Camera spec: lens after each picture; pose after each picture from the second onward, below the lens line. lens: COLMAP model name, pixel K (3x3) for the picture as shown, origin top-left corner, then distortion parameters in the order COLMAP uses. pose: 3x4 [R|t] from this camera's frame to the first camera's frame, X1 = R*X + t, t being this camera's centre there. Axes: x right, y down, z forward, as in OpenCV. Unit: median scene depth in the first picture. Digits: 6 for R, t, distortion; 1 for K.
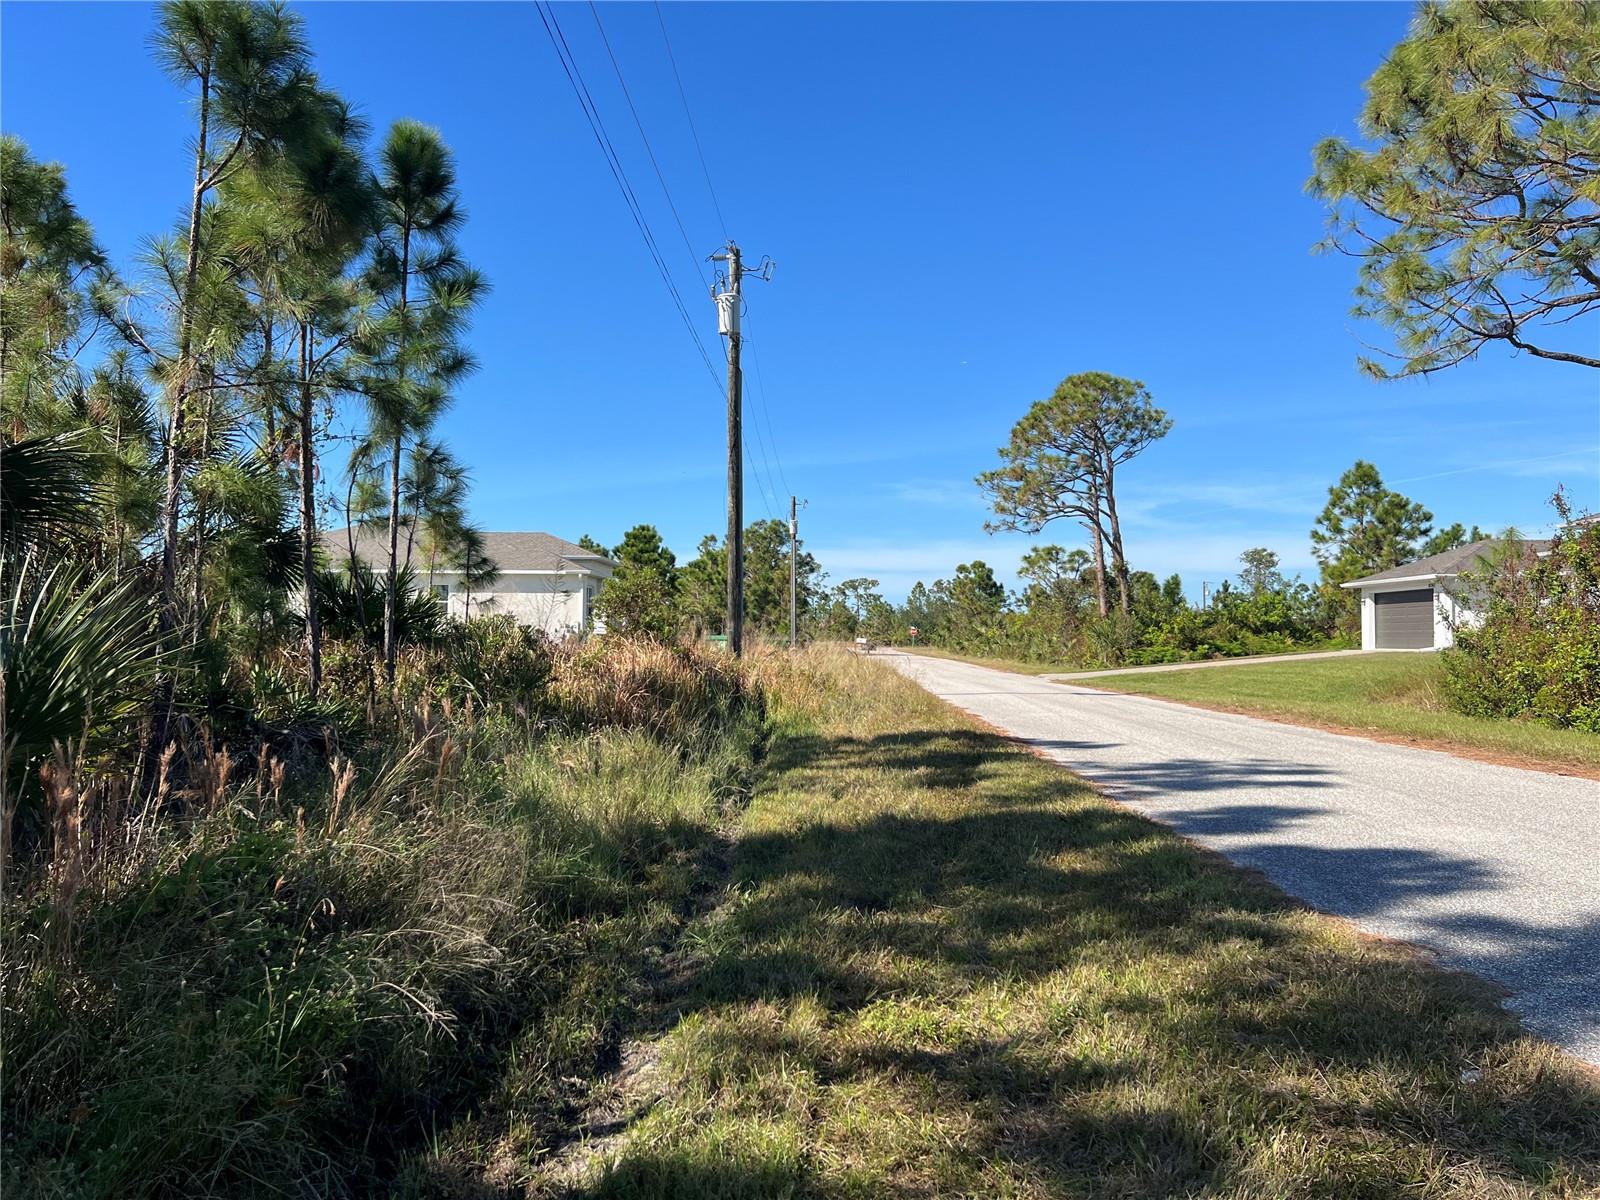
lens RADIAL K [[1196.2, 0, 800.0], [0, 1196.2, 600.0], [0, 0, 1]] dist [0.006841, 0.001240]
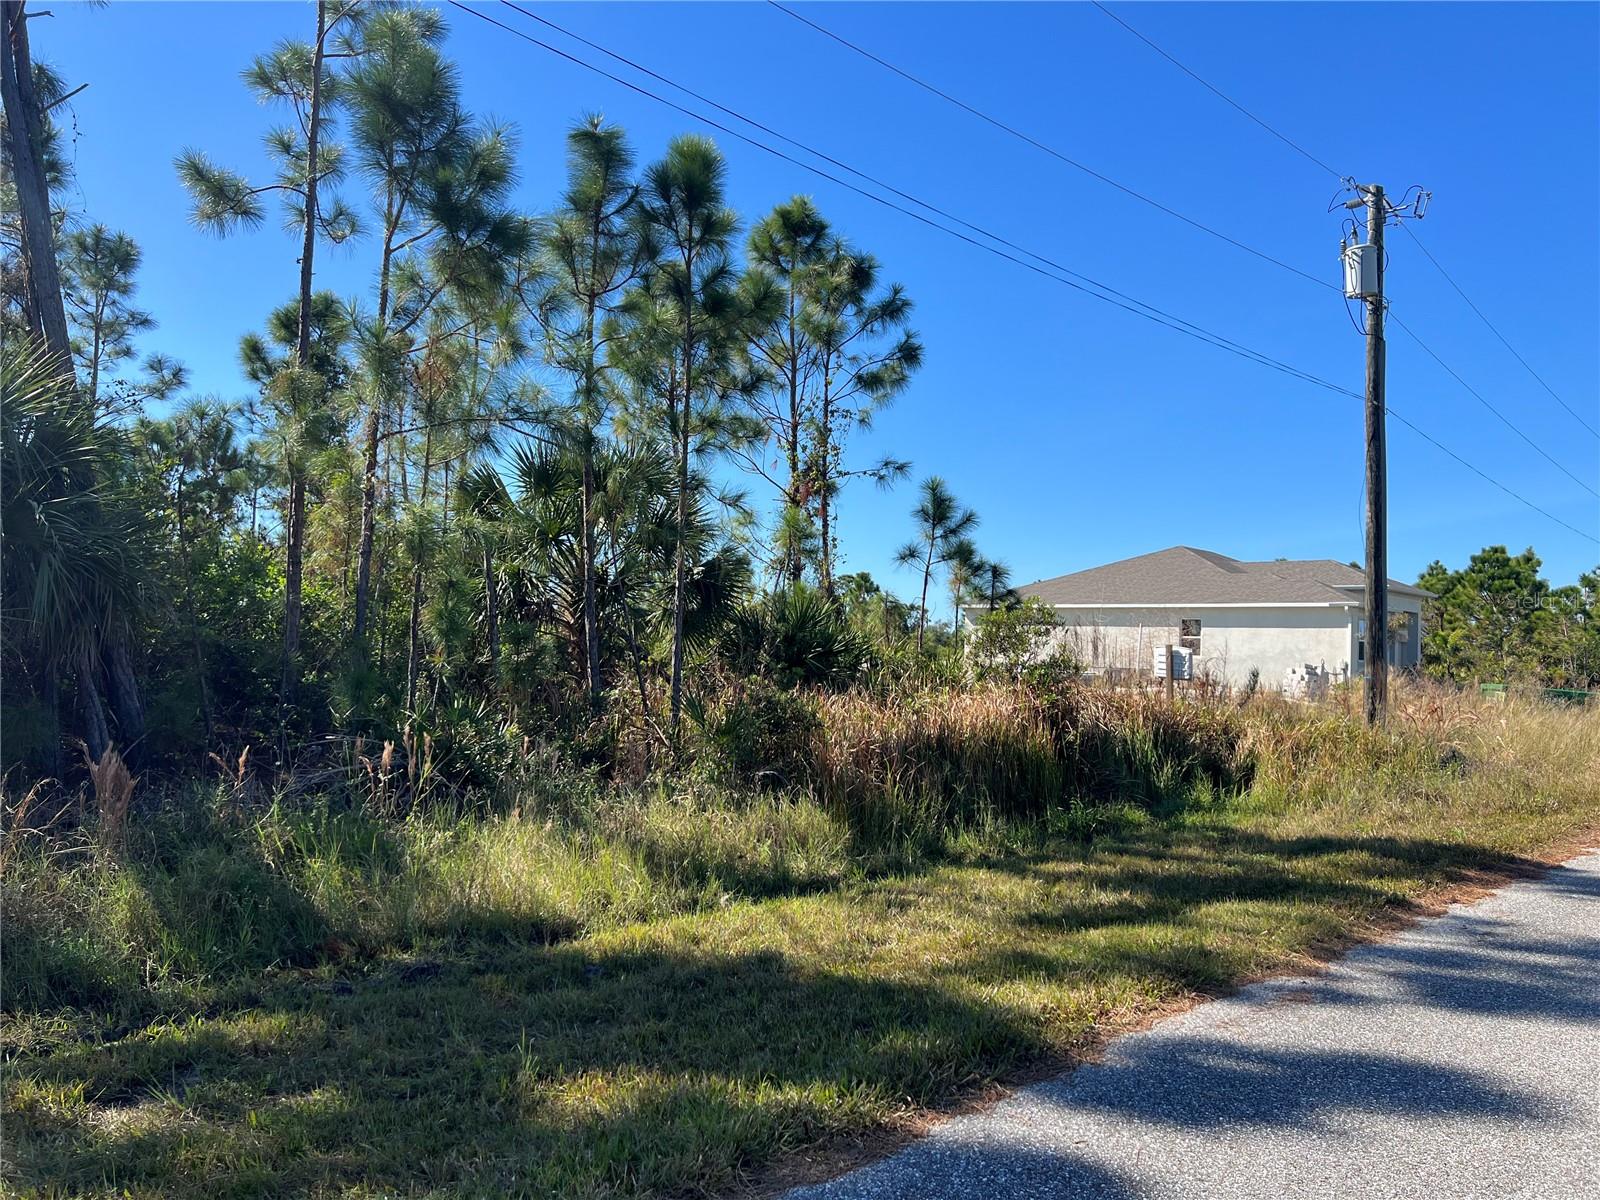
lens RADIAL K [[1187.1, 0, 800.0], [0, 1187.1, 600.0], [0, 0, 1]] dist [0.112926, -0.232419]
pose [[0.745940, -0.016873, -0.665799, 0.089226], [-0.002506, 0.999601, -0.028140, -0.000461], [0.666008, 0.022659, 0.745600, 0.083604]]
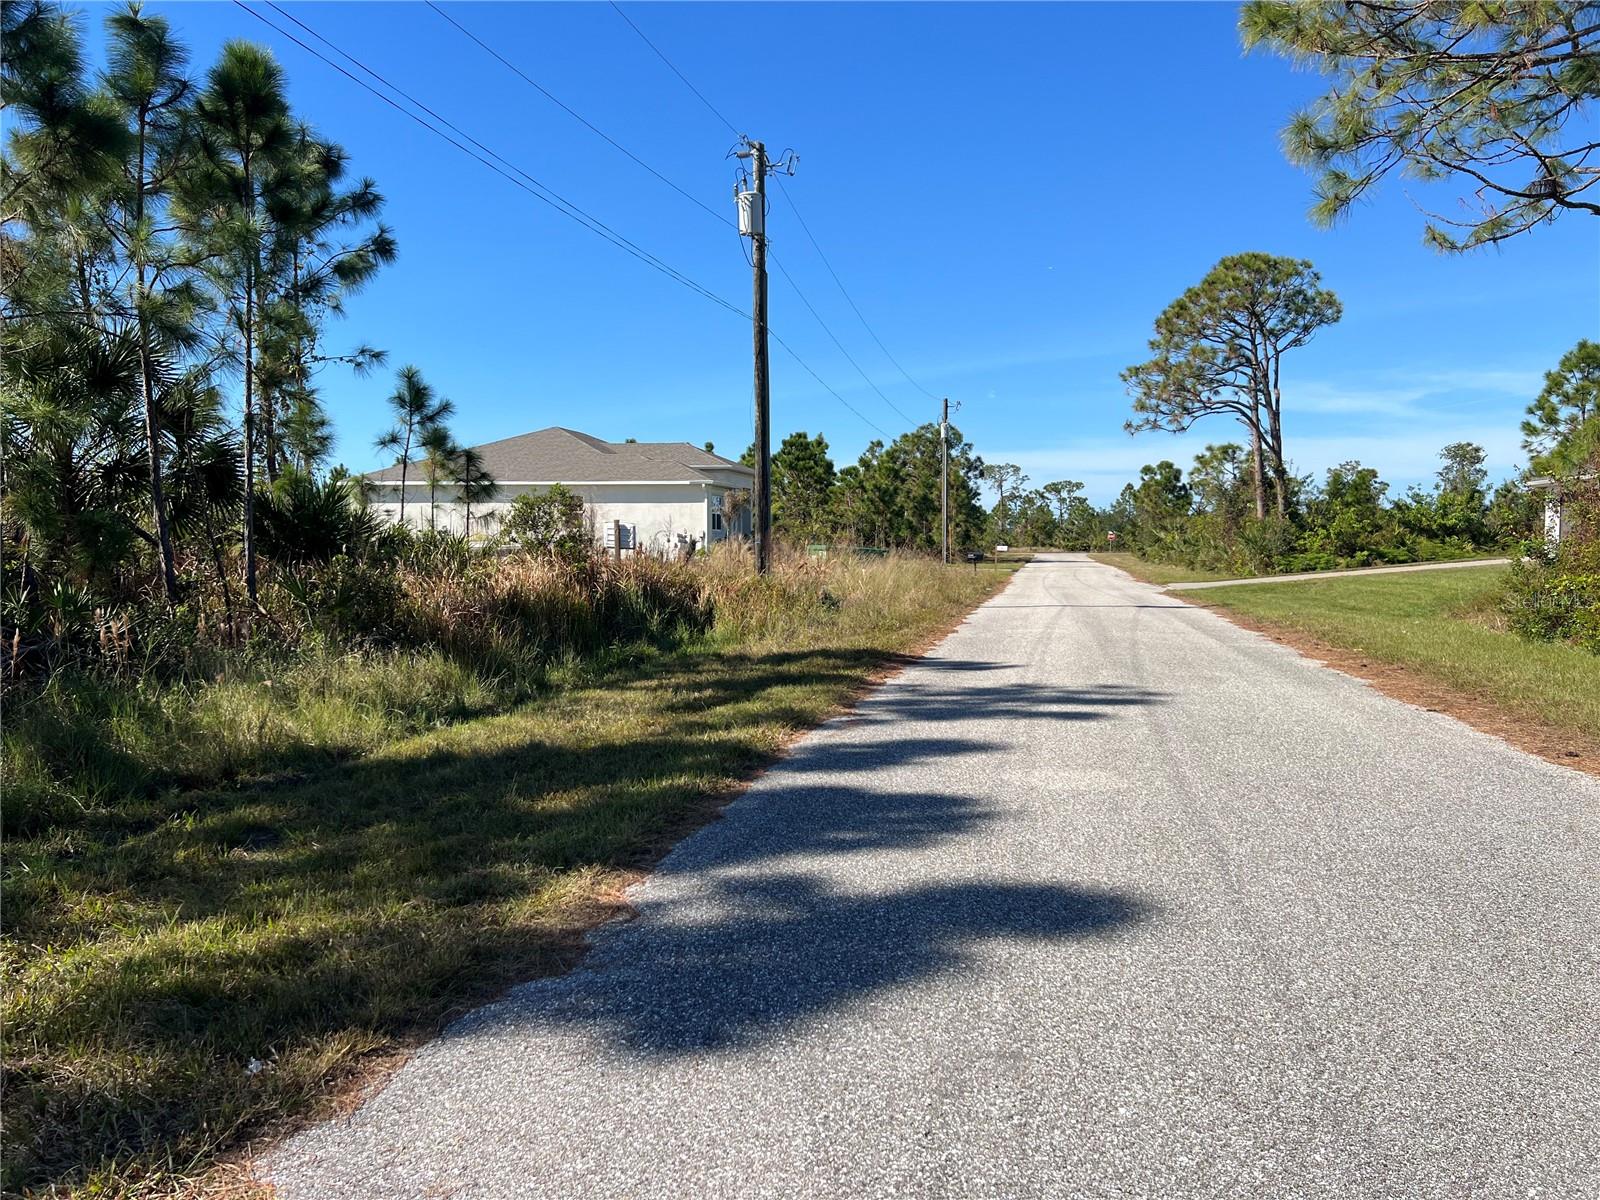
lens RADIAL K [[1209.7, 0, 800.0], [0, 1209.7, 600.0], [0, 0, 1]] dist [0.002002, -0.009317]
pose [[0.983170, 0.003289, -0.182665, 0.076267], [0.011059, 0.996933, 0.077474, -0.001535], [0.182360, -0.078190, 0.980118, 0.012330]]
